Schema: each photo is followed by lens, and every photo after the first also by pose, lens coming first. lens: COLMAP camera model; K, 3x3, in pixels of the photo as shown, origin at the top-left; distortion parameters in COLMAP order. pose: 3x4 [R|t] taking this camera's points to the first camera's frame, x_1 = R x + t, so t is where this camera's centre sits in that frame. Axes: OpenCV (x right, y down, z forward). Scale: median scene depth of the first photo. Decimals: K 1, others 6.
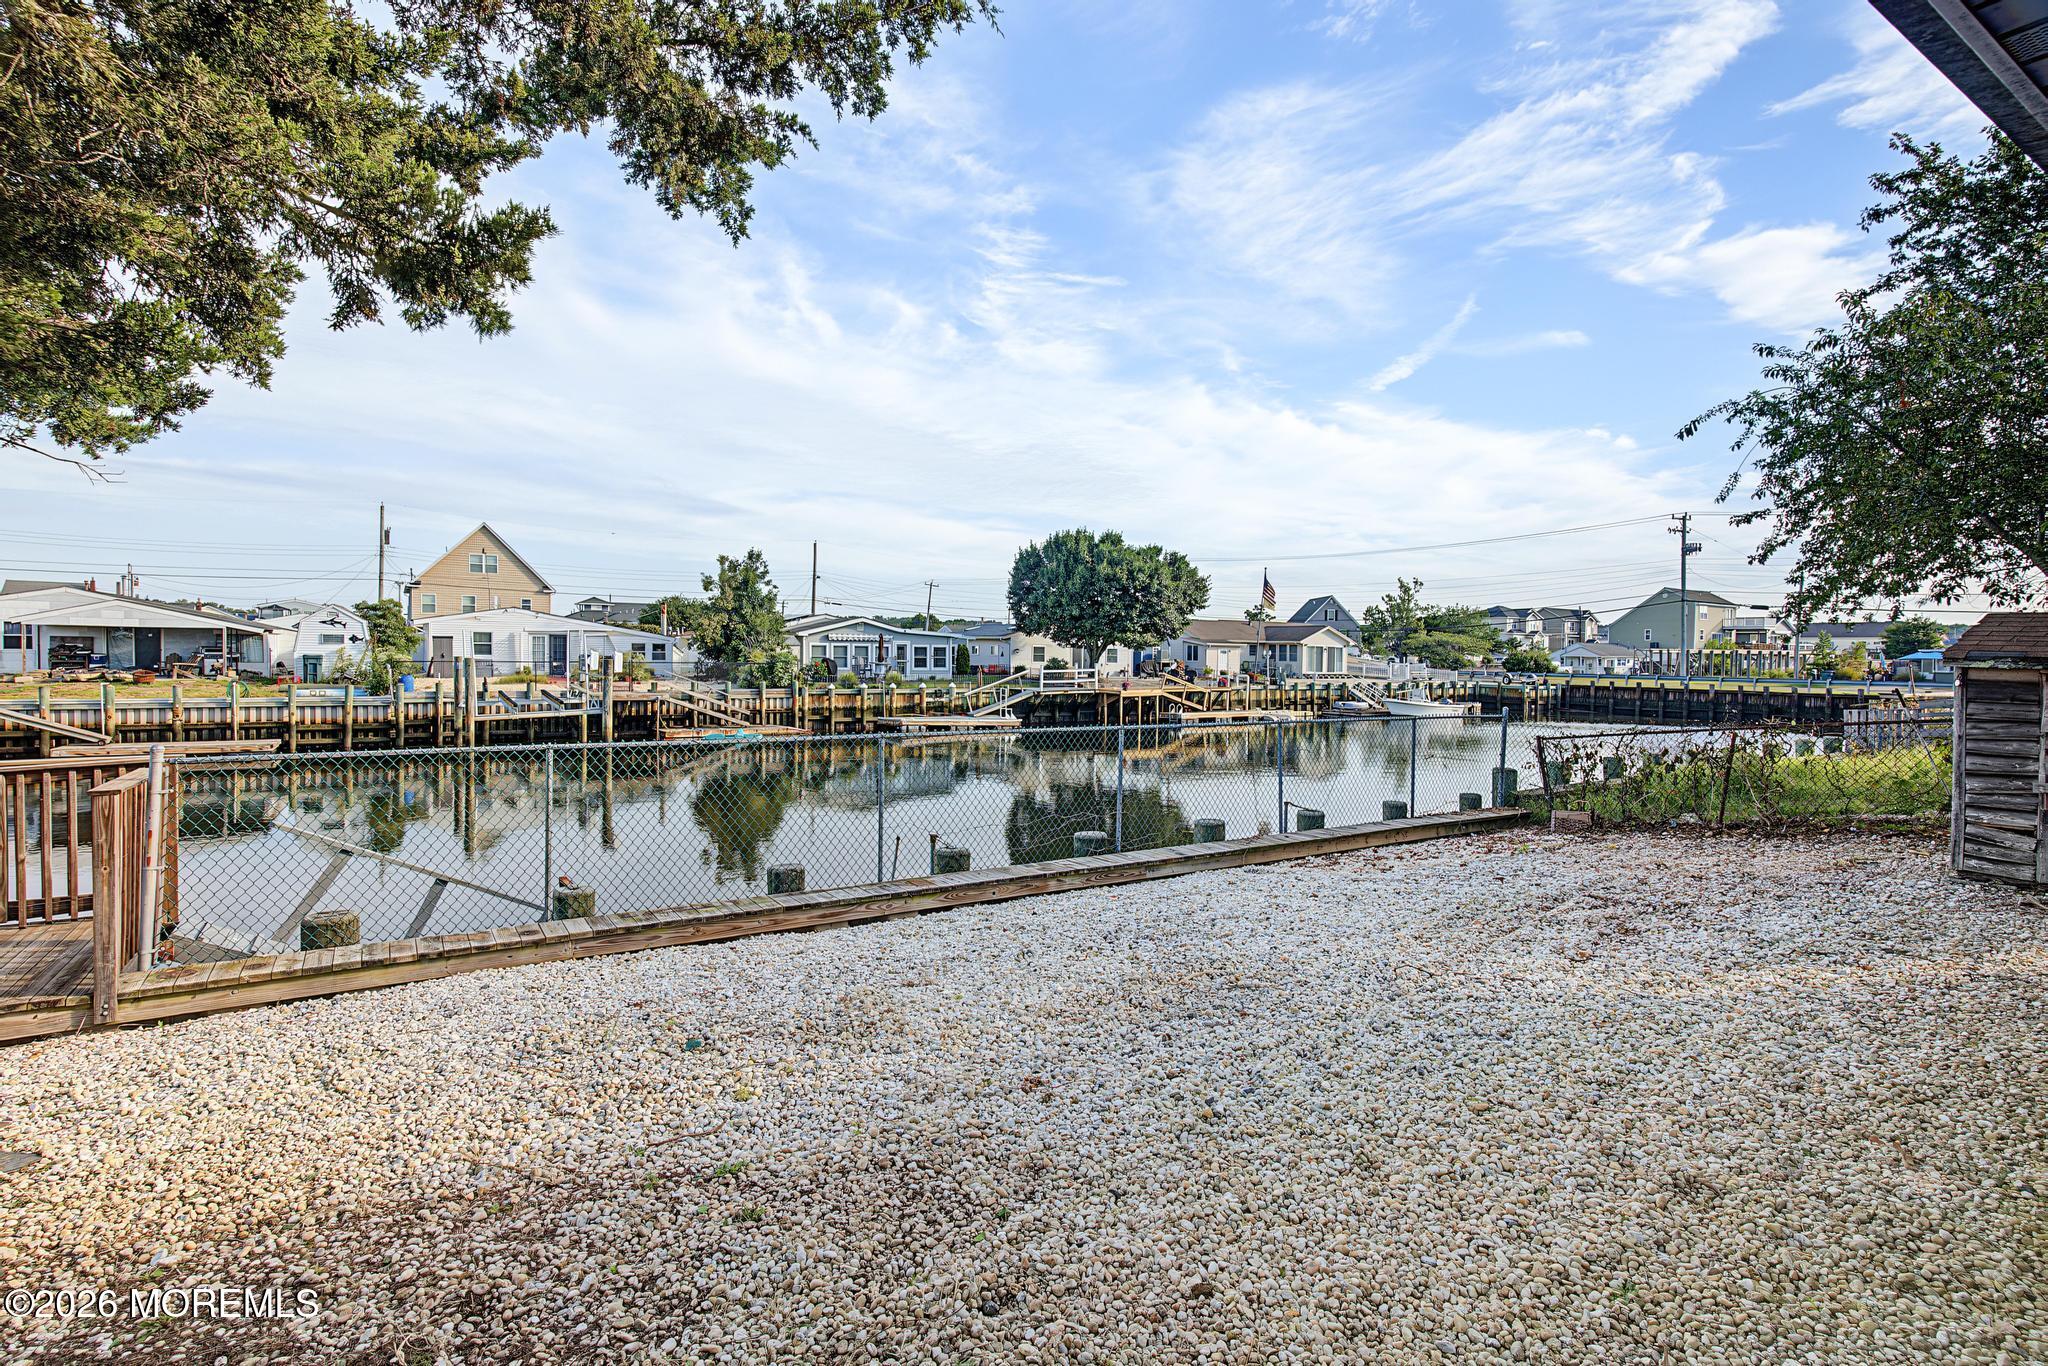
lens RADIAL K [[988.0, 0, 1004.7], [0, 988.0, 699.3], [0, 0, 1]] dist [-0.009036, 0.004843]
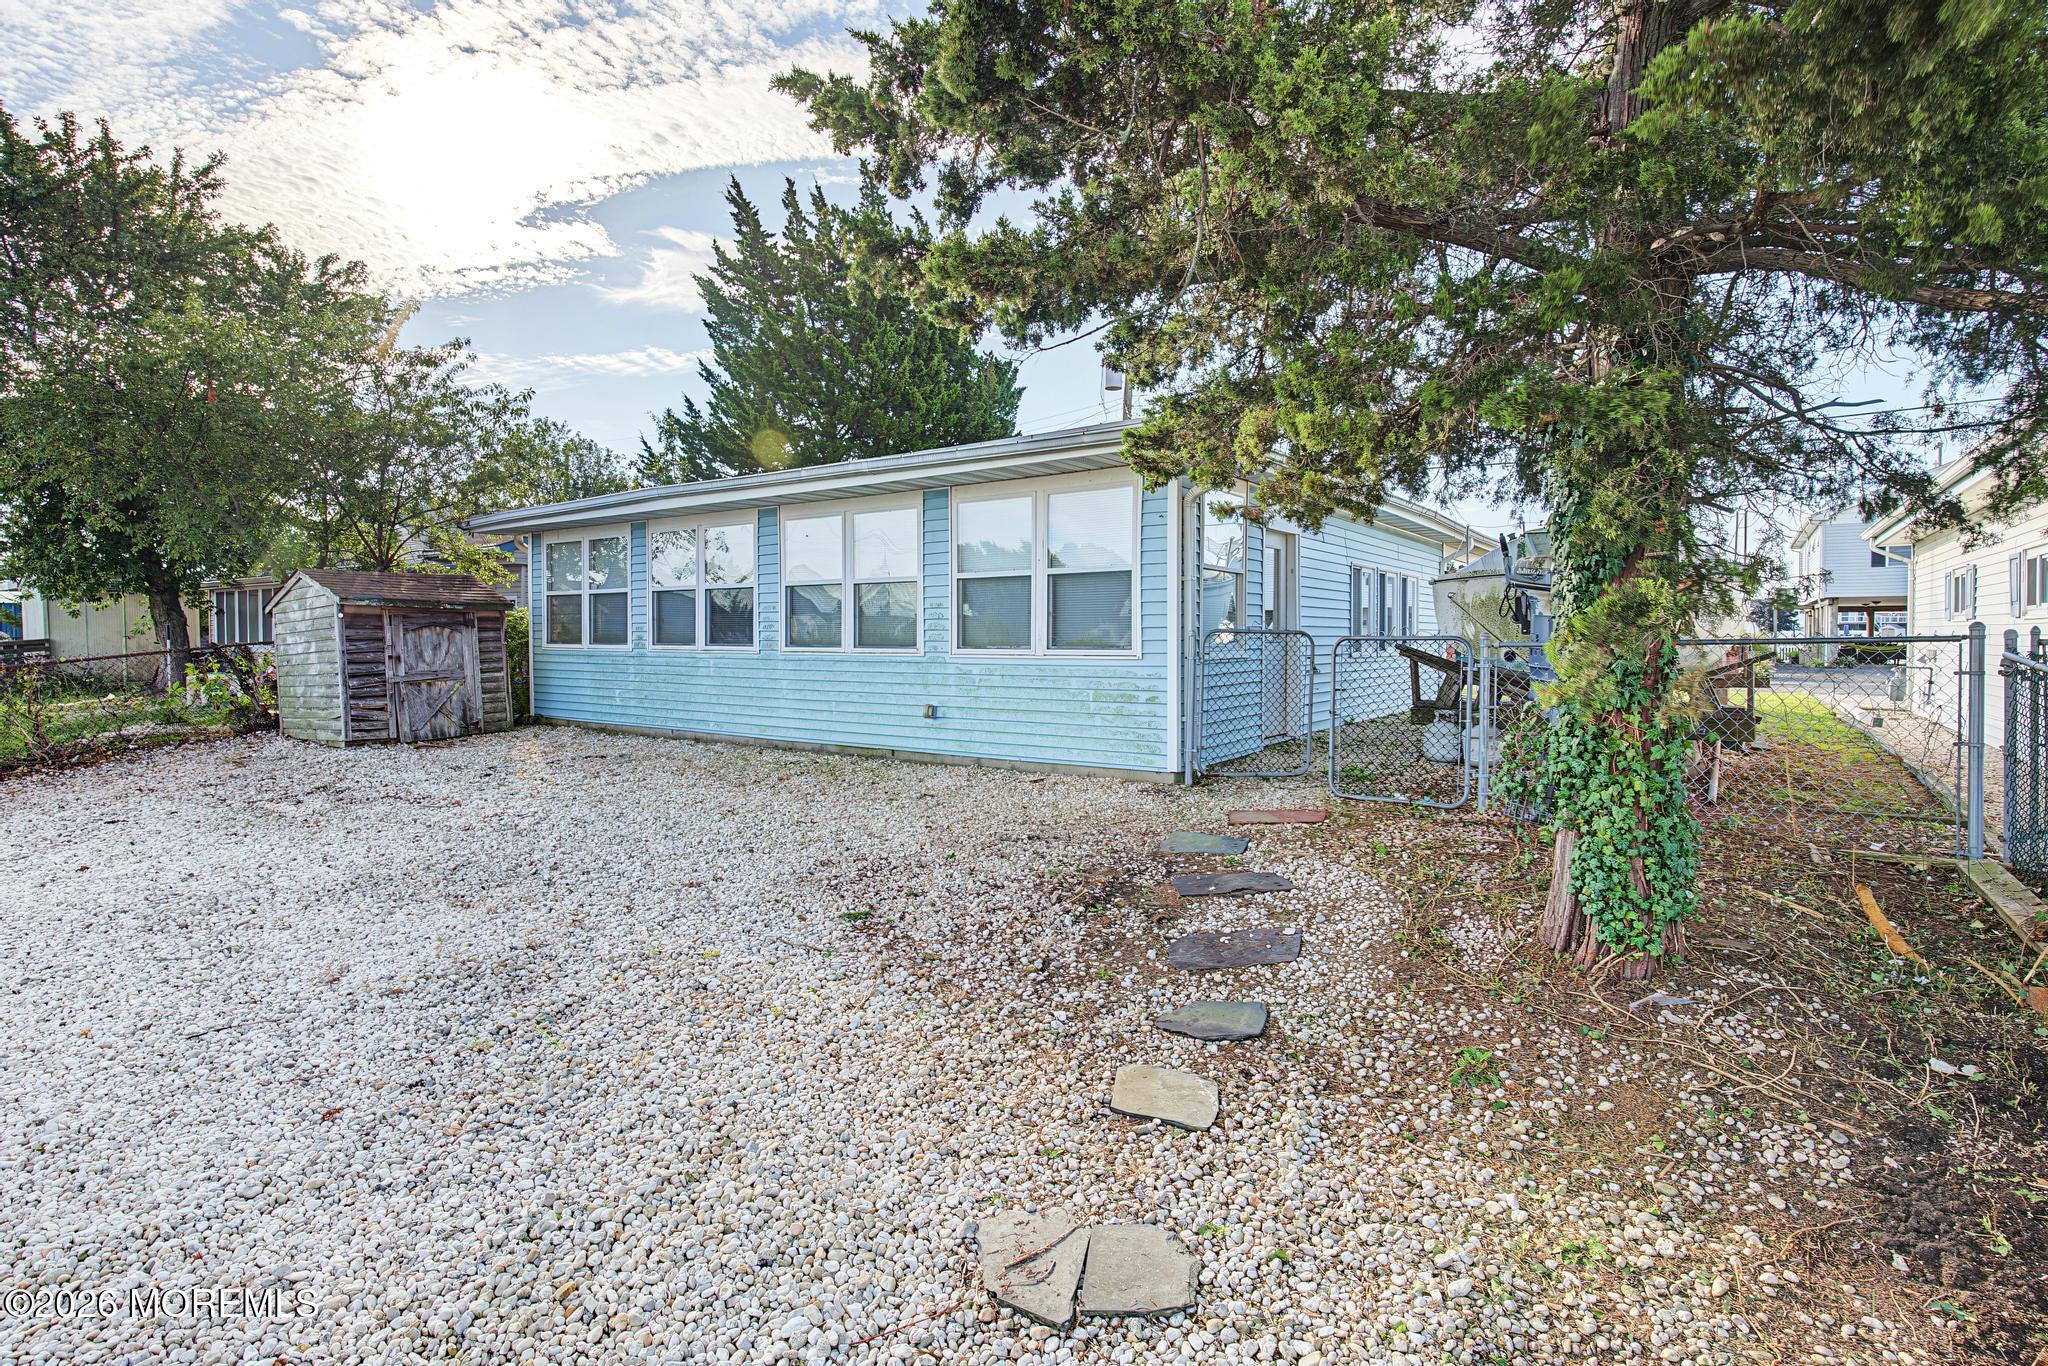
lens RADIAL K [[988.0, 0, 1013.0], [0, 988.0, 666.6], [0, 0, 1]] dist [-0.009036, 0.004843]
pose [[-0.367820, -0.043228, 0.928892, -0.084884], [0.037558, 0.997413, 0.061289, 0.000853], [-0.929138, 0.057430, -0.365245, 0.066690]]
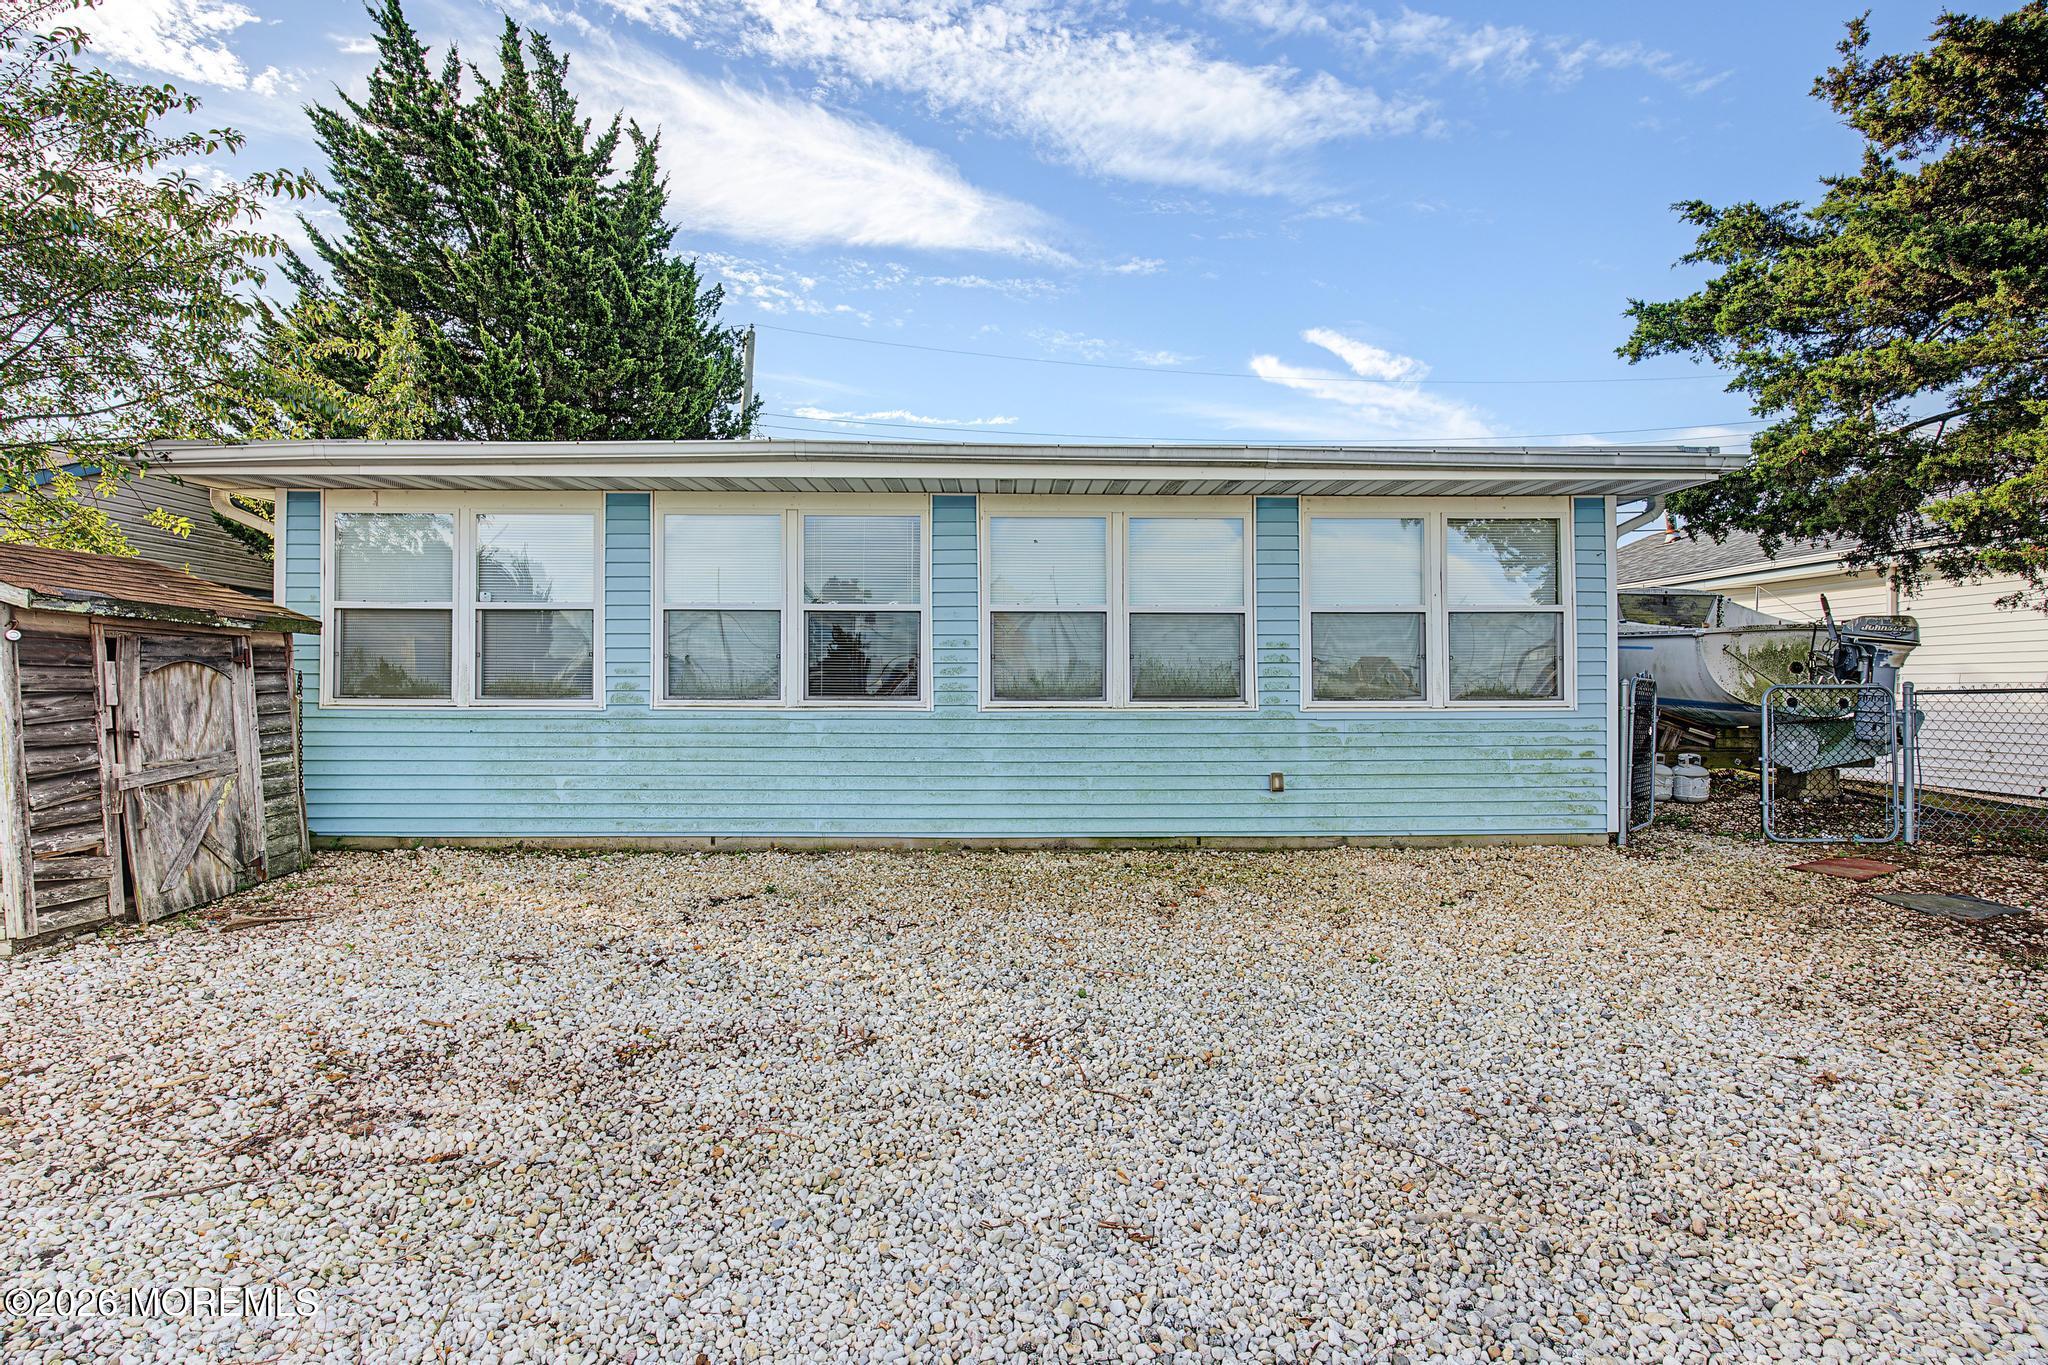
lens RADIAL K [[988.0, 0, 1009.2], [0, 988.0, 684.1], [0, 0, 1]] dist [-0.009036, 0.004843]
pose [[-0.849827, -0.015070, 0.526847, 0.013822], [0.011601, 0.998814, 0.047283, -0.000803], [-0.526935, 0.046294, -0.848644, 0.131067]]
